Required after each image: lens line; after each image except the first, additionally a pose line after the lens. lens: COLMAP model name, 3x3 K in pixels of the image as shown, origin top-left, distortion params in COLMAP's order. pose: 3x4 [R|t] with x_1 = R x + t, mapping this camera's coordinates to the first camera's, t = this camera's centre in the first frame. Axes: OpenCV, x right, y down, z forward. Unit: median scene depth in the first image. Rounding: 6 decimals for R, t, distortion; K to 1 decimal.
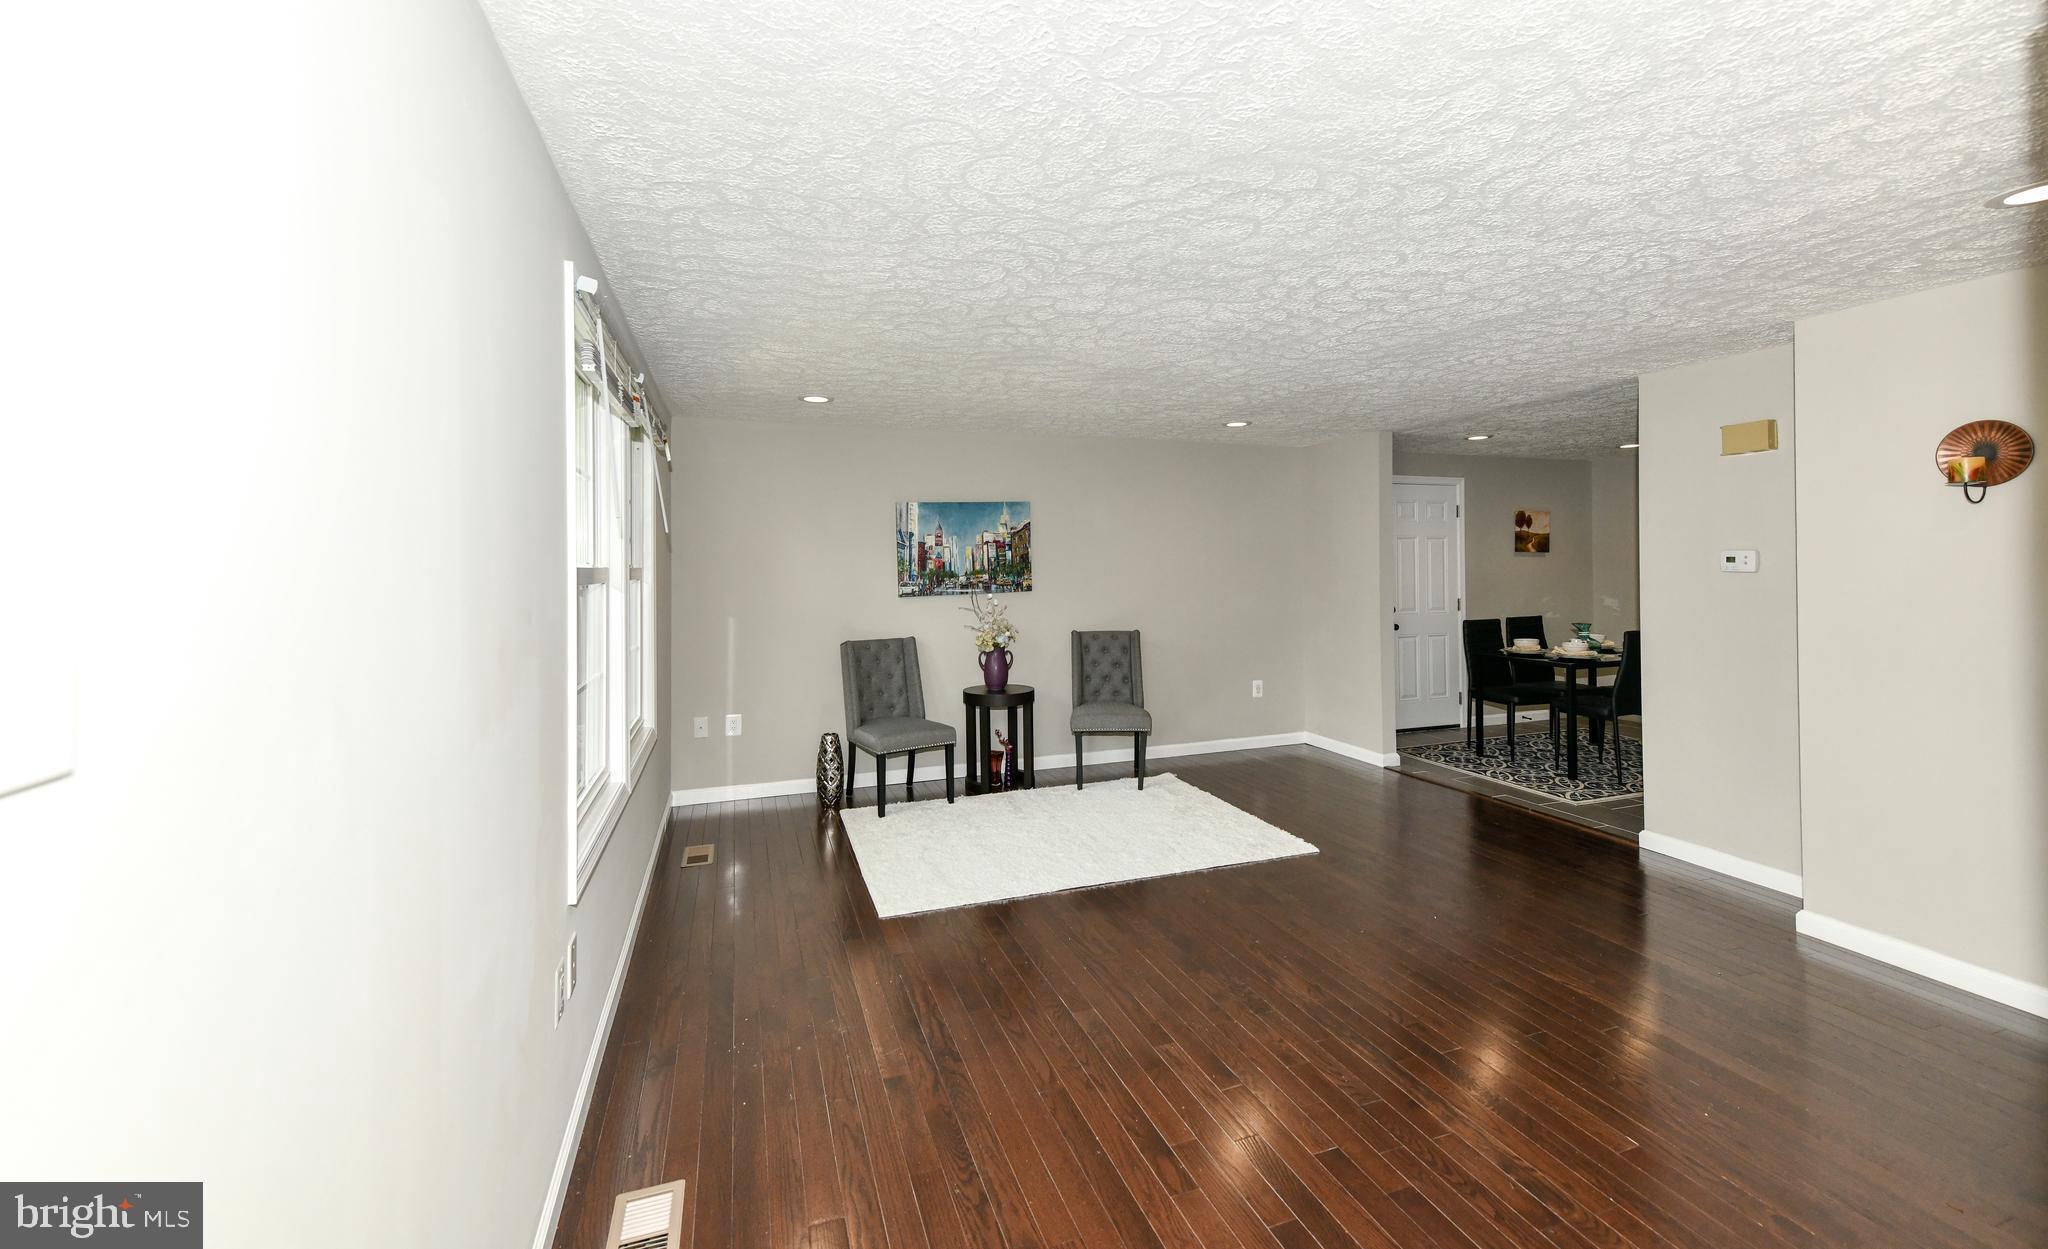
lens RADIAL K [[822.0, 0, 1029.2], [0, 822.0, 584.7], [0, 0, 1]] dist [0.001241, -0.000010]
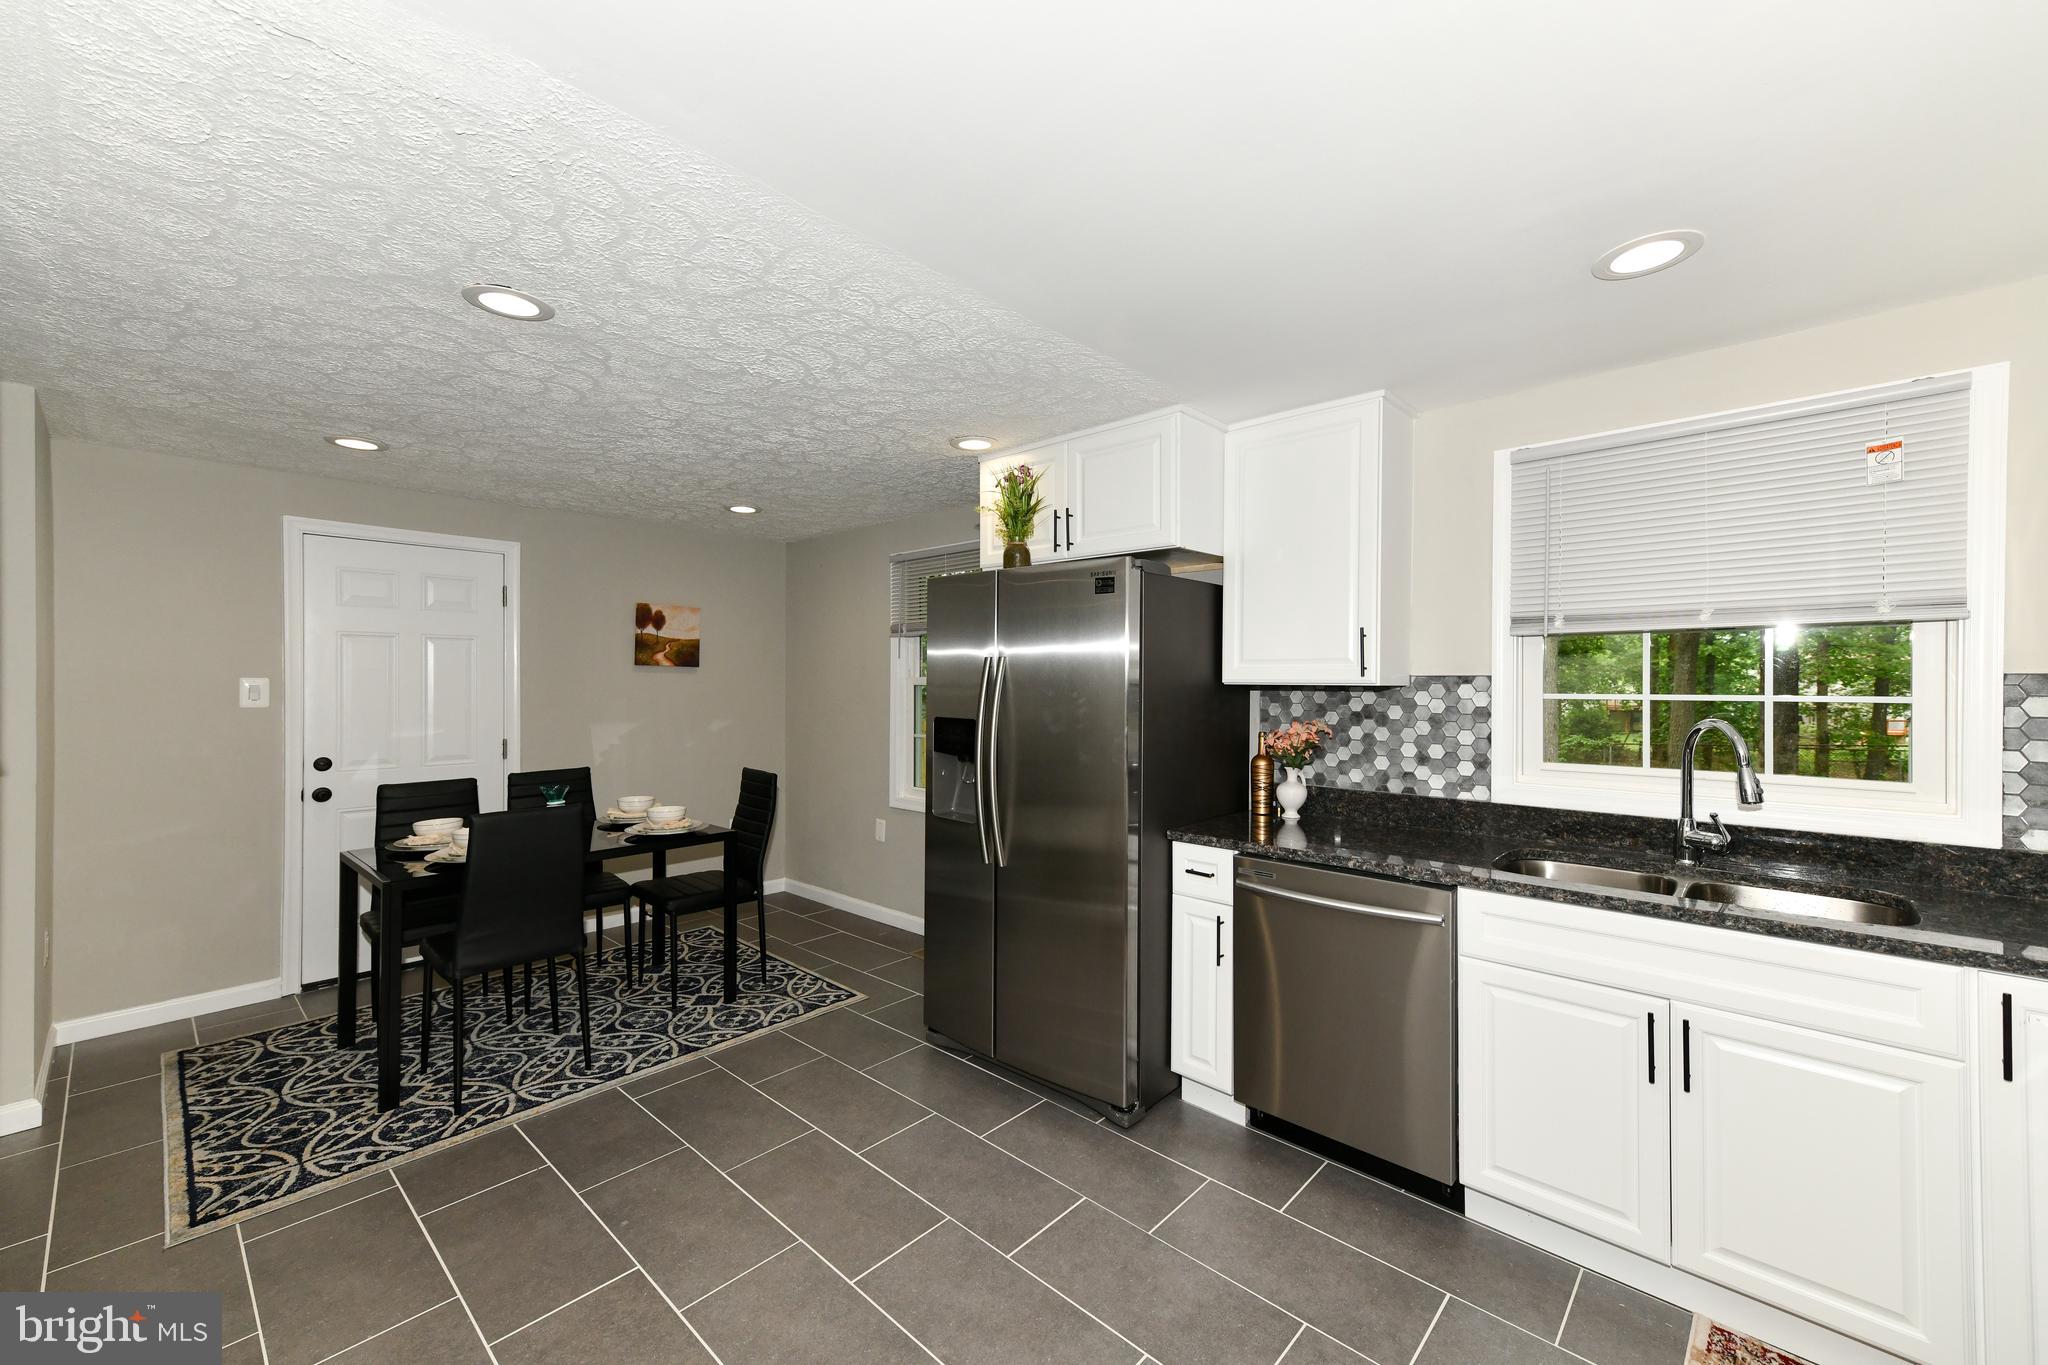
lens RADIAL K [[815.7, 0, 1020.4], [0, 815.7, 682.8], [0, 0, 1]] dist [0.017700, 0.000008]
pose [[0.882438, 0.009399, 0.470335, 0.717043], [0.001879, 0.999722, -0.023504, -0.012823], [-0.470425, 0.021625, 0.882175, 0.357845]]
